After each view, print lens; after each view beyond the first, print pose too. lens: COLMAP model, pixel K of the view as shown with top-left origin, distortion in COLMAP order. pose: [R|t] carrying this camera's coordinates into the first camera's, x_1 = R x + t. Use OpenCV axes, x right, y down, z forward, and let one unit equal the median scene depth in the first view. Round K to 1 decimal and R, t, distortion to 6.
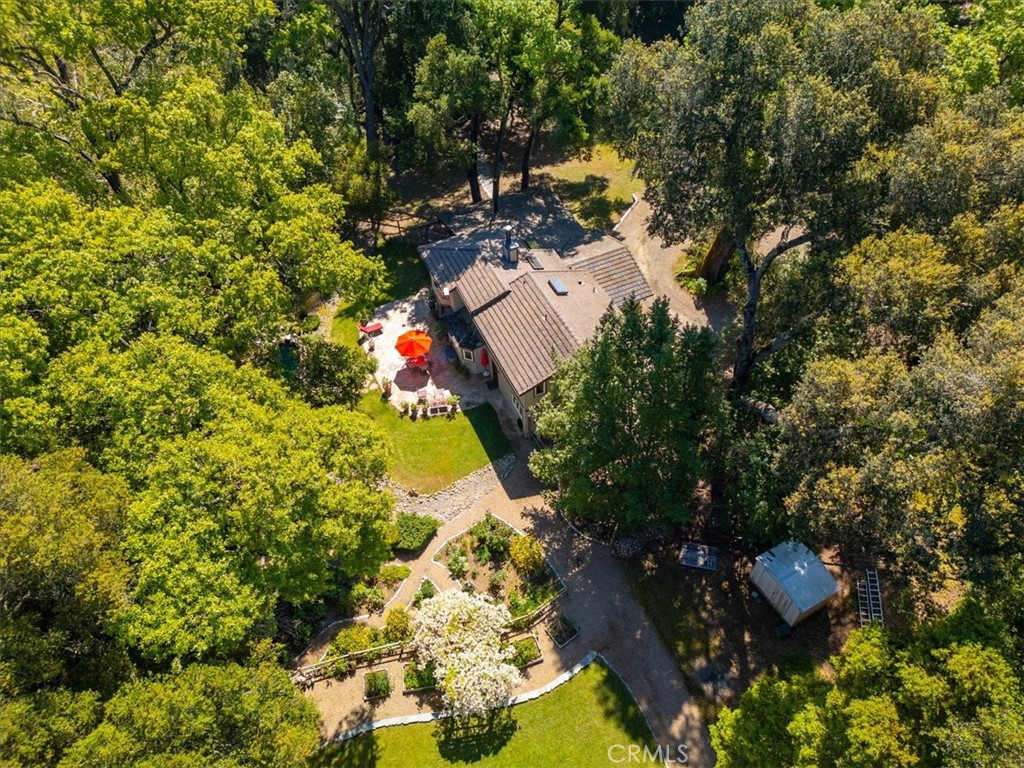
lens RADIAL K [[716.2, 0, 510.4], [0, 716.2, 383.5], [0, 0, 1]] dist [0.036508, -0.011161]
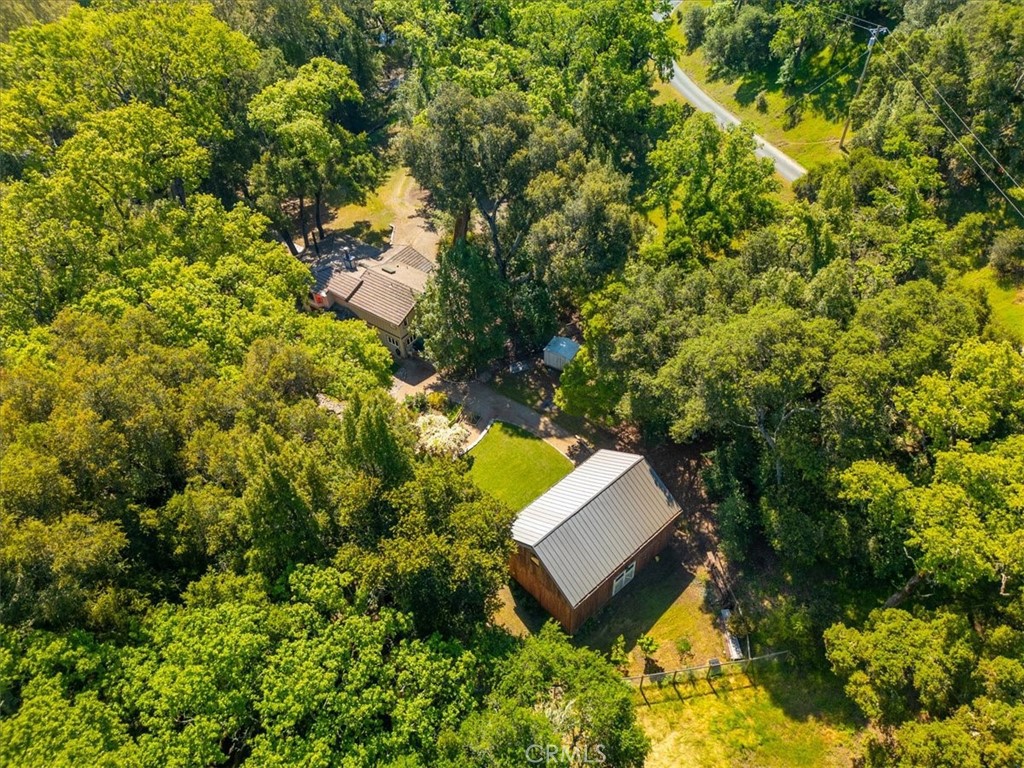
lens RADIAL K [[716.2, 0, 512.6], [0, 716.2, 384.6], [0, 0, 1]] dist [0.036508, -0.011161]
pose [[0.863590, -0.344521, 0.368128, -0.464287], [0.380788, 0.924228, -0.028329, 0.322985], [-0.330474, 0.164643, 0.929344, -0.754515]]
